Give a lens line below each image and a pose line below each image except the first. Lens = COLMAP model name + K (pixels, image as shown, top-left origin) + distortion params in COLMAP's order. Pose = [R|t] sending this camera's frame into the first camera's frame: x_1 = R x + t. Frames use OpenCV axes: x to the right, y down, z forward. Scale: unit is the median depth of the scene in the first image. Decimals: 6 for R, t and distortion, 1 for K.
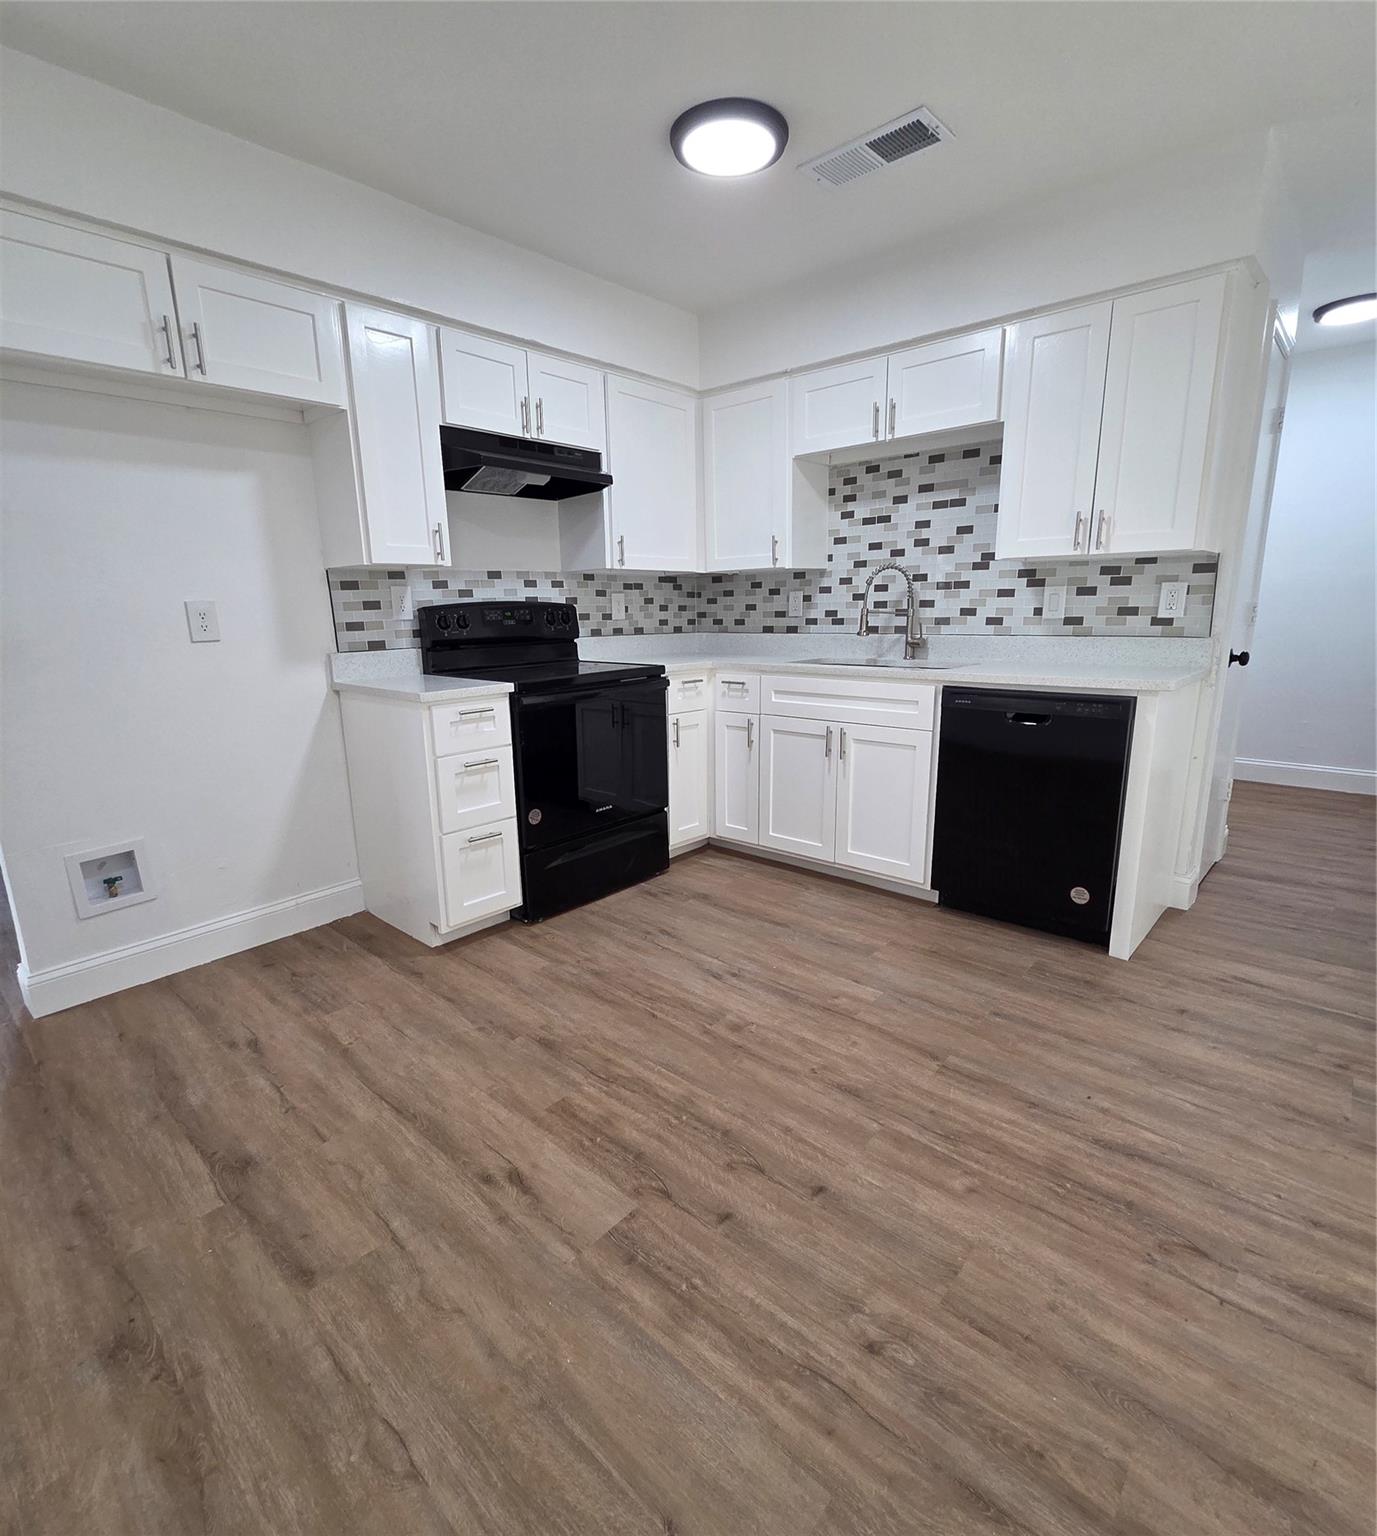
lens RADIAL K [[751.6, 0, 679.3], [0, 751.6, 774.6], [0, 0, 1]] dist [0.000988, 0.000054]
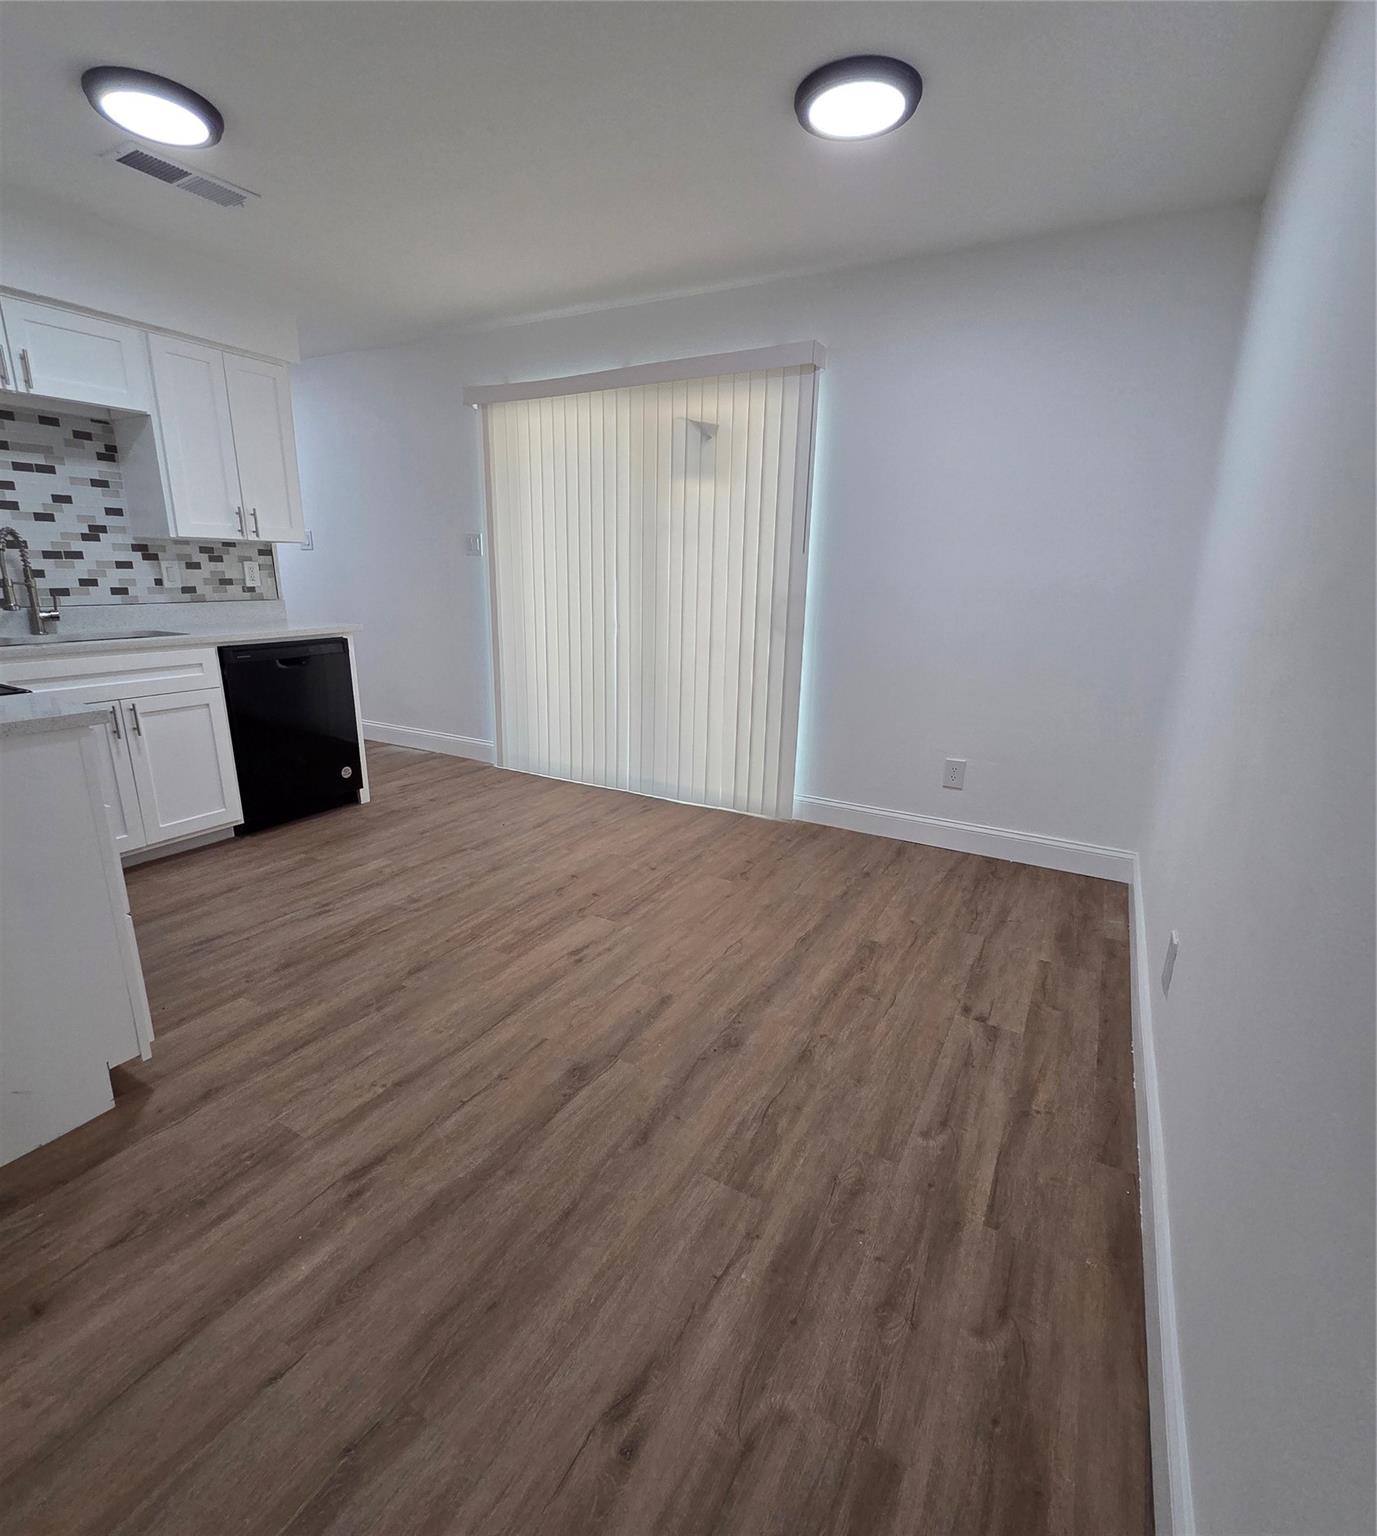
lens RADIAL K [[751.6, 0, 679.3], [0, 751.6, 774.6], [0, 0, 1]] dist [0.000988, 0.000054]
pose [[-0.218979, -0.243626, 0.944825, -1.250967], [0.204427, 0.935380, 0.288570, -0.160846], [-0.954074, 0.256339, -0.155025, 0.718224]]
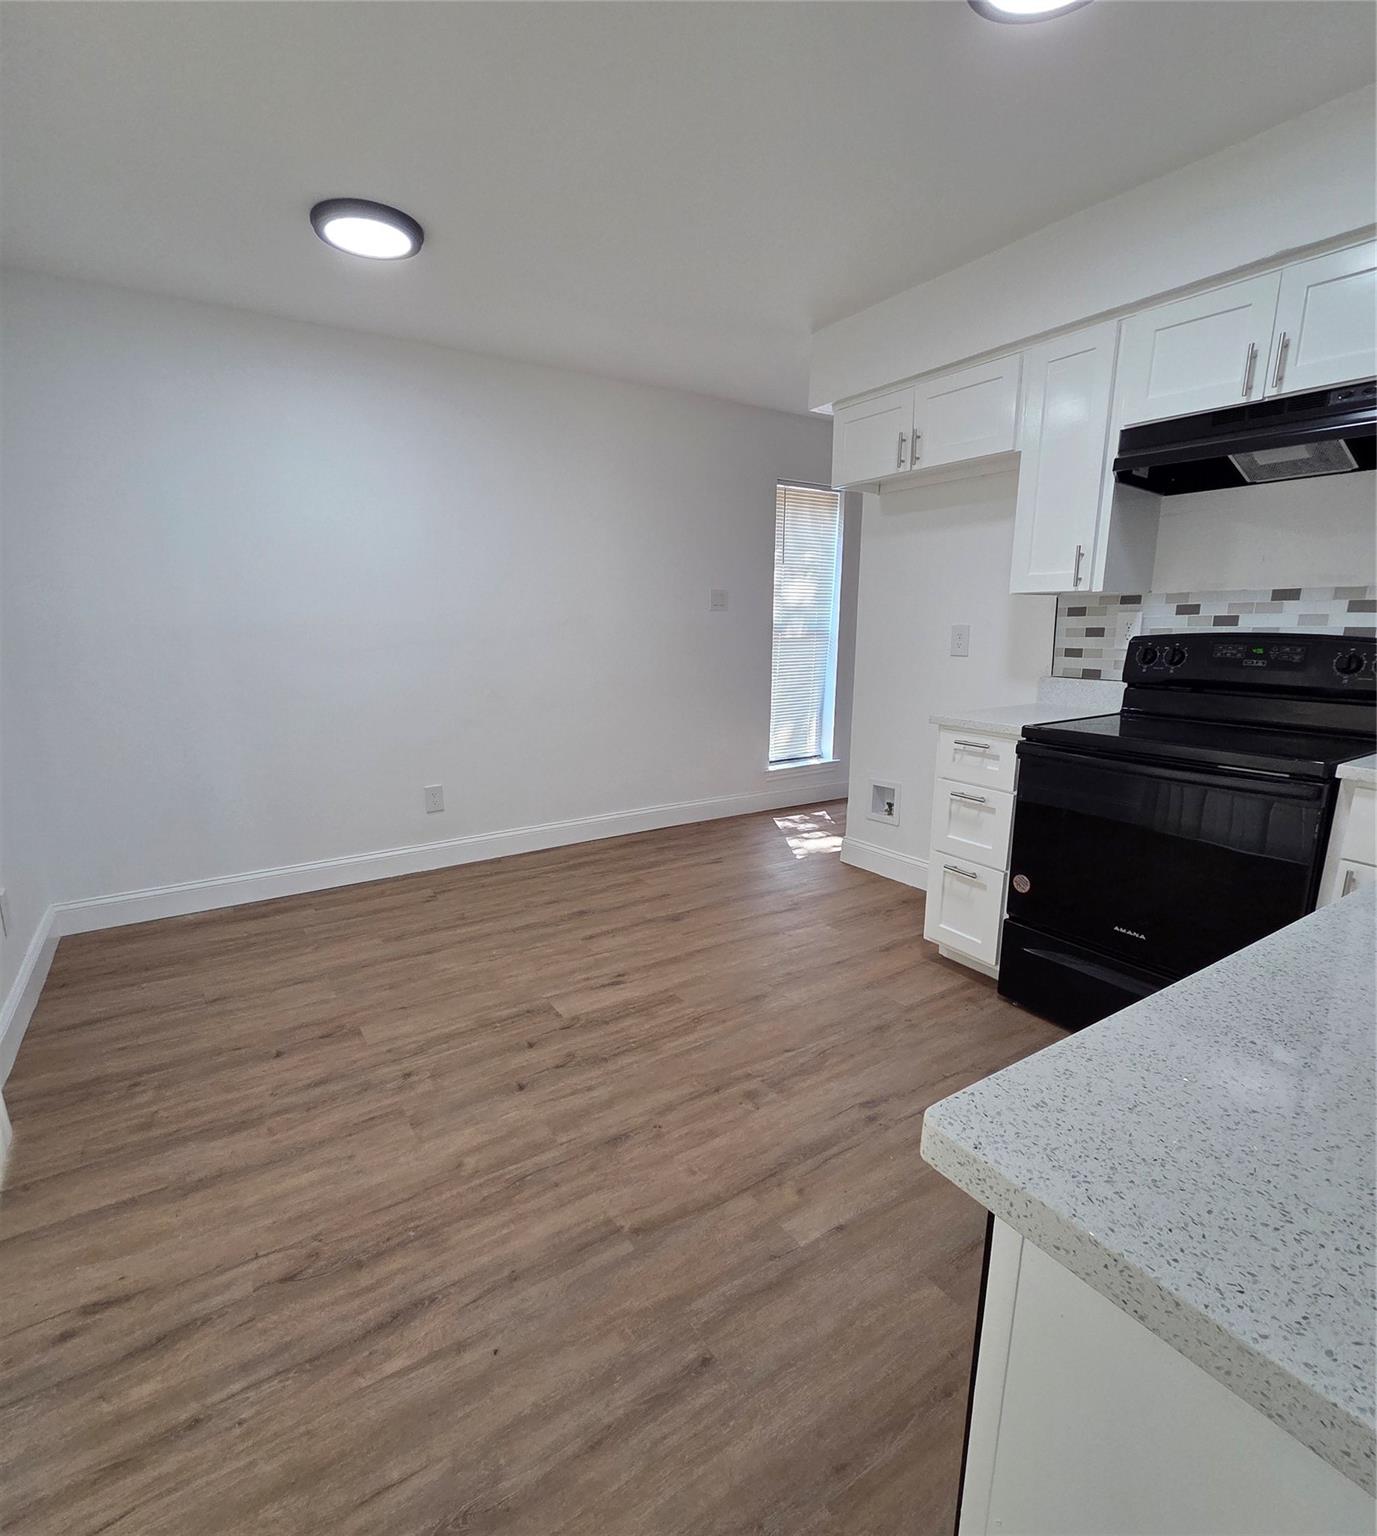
lens RADIAL K [[756.7, 0, 680.9], [0, 756.7, 785.7], [0, 0, 1]] dist [0.000403, 0.000822]
pose [[-0.252120, 0.226908, -0.940717, 0.919871], [-0.211475, 0.935704, 0.282376, -0.279166], [0.944306, 0.270131, -0.187924, 1.012351]]
